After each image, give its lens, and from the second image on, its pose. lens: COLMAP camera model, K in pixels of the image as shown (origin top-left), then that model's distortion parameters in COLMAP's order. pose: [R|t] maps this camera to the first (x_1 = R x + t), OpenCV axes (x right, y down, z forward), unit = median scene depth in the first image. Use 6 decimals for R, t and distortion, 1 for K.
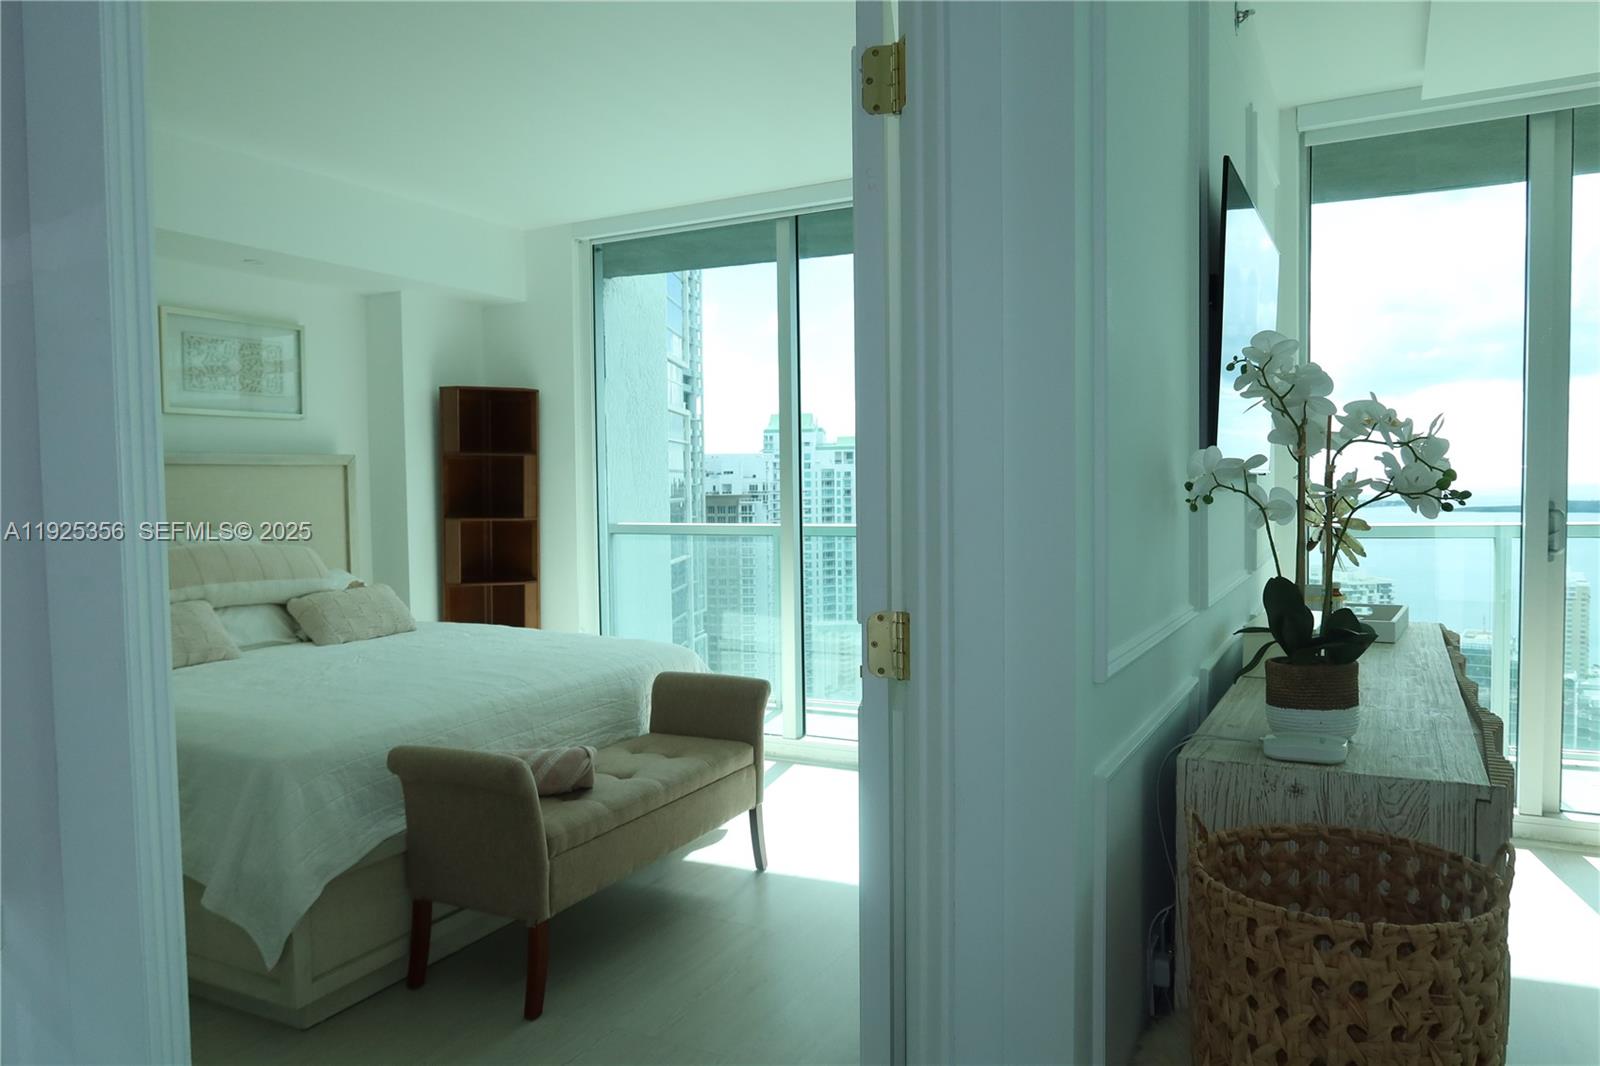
lens RADIAL K [[1097.9, 0, 807.8], [0, 1097.9, 540.0], [0, 0, 1]] dist [-0.030019, 0.011559]
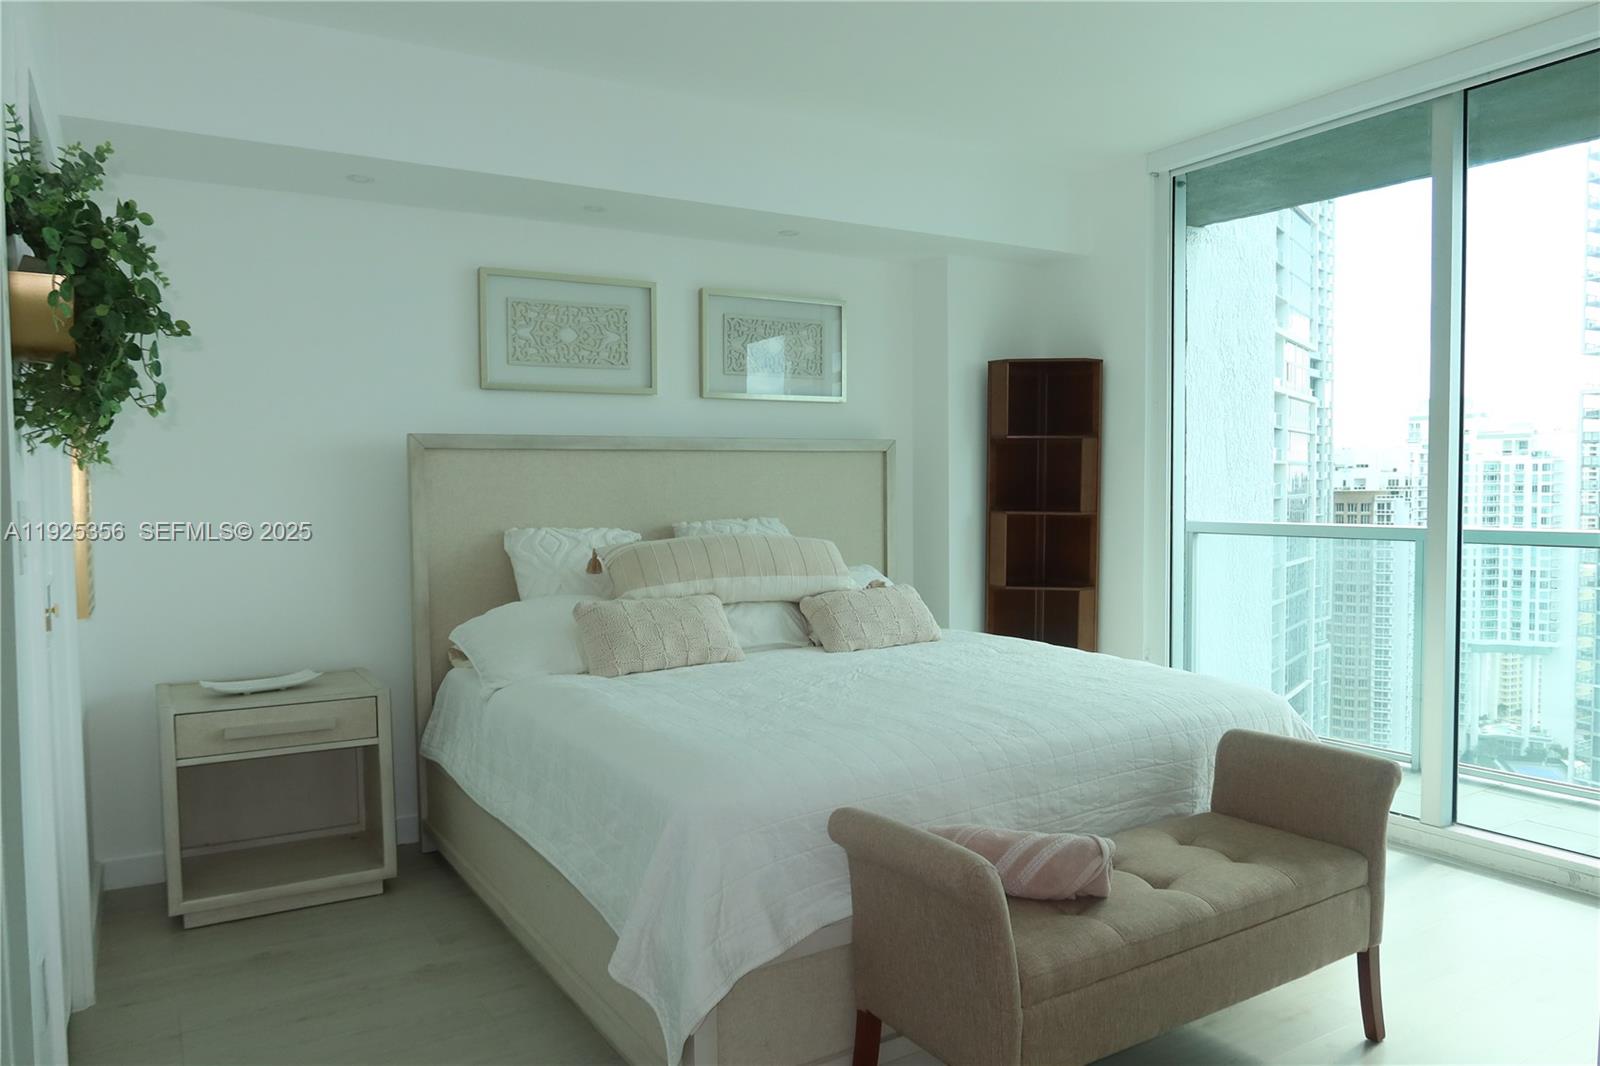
lens RADIAL K [[1097.9, 0, 790.1], [0, 1097.9, 545.8], [0, 0, 1]] dist [-0.030019, 0.011559]
pose [[0.850089, 0.030690, -0.525744, -0.005087], [-0.025274, 0.999528, 0.017481, -0.003787], [0.526033, -0.001573, 0.850463, 0.187037]]
